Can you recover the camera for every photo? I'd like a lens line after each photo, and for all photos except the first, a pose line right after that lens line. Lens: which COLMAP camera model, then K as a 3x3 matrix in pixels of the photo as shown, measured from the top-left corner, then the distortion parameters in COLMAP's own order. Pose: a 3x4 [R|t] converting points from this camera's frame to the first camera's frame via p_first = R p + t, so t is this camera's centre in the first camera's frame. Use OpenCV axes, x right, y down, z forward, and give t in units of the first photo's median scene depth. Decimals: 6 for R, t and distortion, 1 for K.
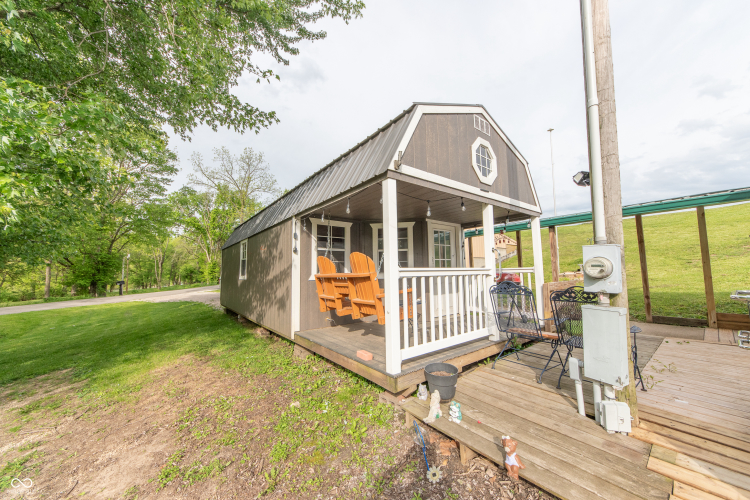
lens RADIAL K [[273.8, 0, 376.2], [0, 273.8, 258.2], [0, 0, 1]] dist [0.000860, 0.000291]
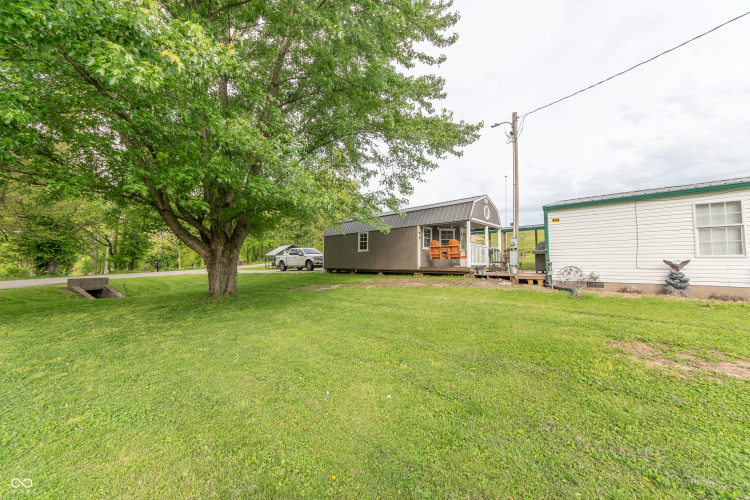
lens RADIAL K [[273.8, 0, 379.5], [0, 273.8, 255.1], [0, 0, 1]] dist [0.000860, 0.000291]
pose [[0.988739, 0.024579, 0.147620, -0.989926], [-0.026740, 0.999562, 0.012671, 0.110603], [-0.147244, -0.016476, 0.988963, -1.522366]]
